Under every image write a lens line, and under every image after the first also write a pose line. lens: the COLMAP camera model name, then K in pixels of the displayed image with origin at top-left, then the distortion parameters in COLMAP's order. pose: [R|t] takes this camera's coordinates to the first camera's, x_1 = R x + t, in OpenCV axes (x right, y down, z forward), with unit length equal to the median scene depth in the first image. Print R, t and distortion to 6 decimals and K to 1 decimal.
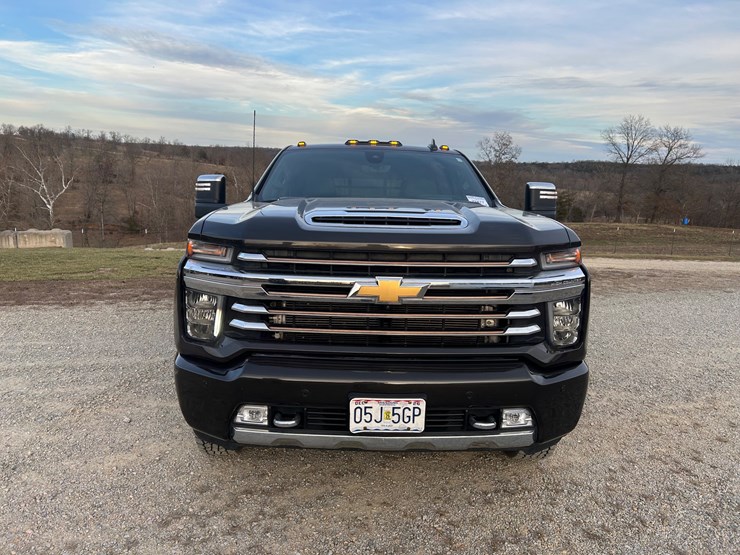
lens RADIAL K [[556.7, 0, 368.4], [0, 556.7, 266.3], [0, 0, 1]] dist [0.049518, -0.052724]
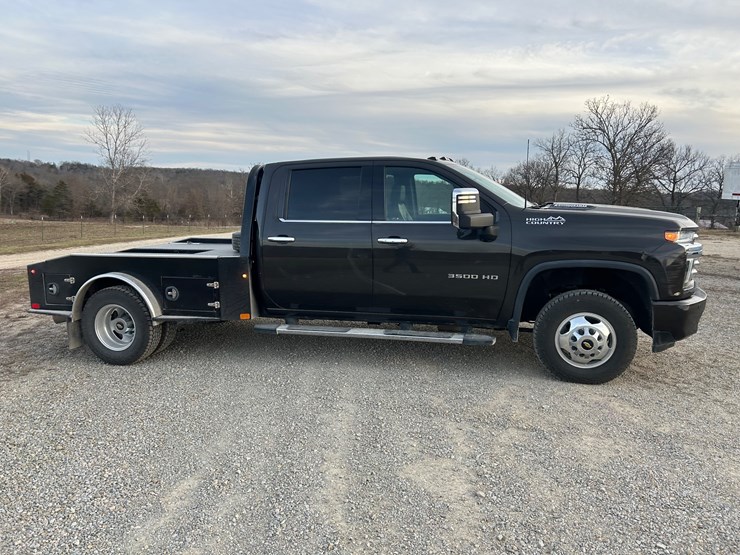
lens RADIAL K [[552.8, 0, 365.4], [0, 552.8, 274.7], [0, 0, 1]] dist [0.049778, -0.049718]
pose [[0.281893, -0.164664, 0.945210, -1.391706], [0.124765, 0.983089, 0.134054, -0.167601], [-0.951299, 0.080140, 0.297670, 0.884971]]
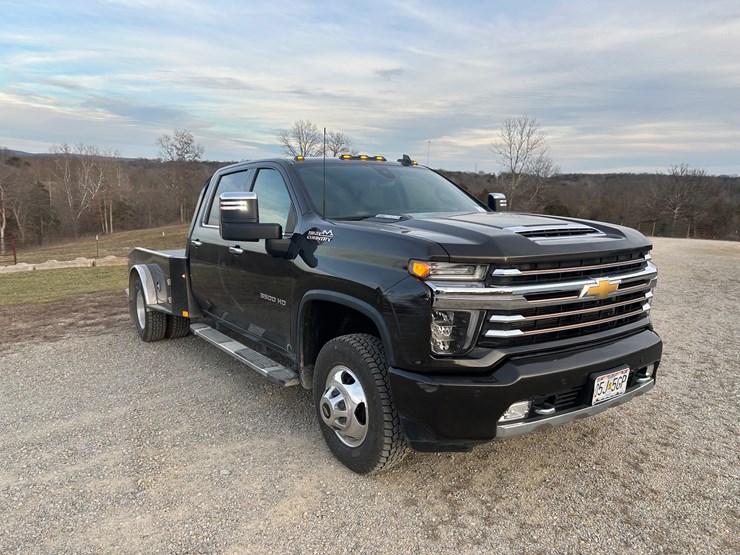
lens RADIAL K [[554.9, 0, 366.1], [0, 554.9, 275.1], [0, 0, 1]] dist [0.051327, -0.051732]
pose [[0.846578, -0.097476, 0.523263, -0.600211], [0.087960, 0.995192, 0.043081, -0.049028], [-0.524947, 0.009555, 0.851081, 0.113934]]
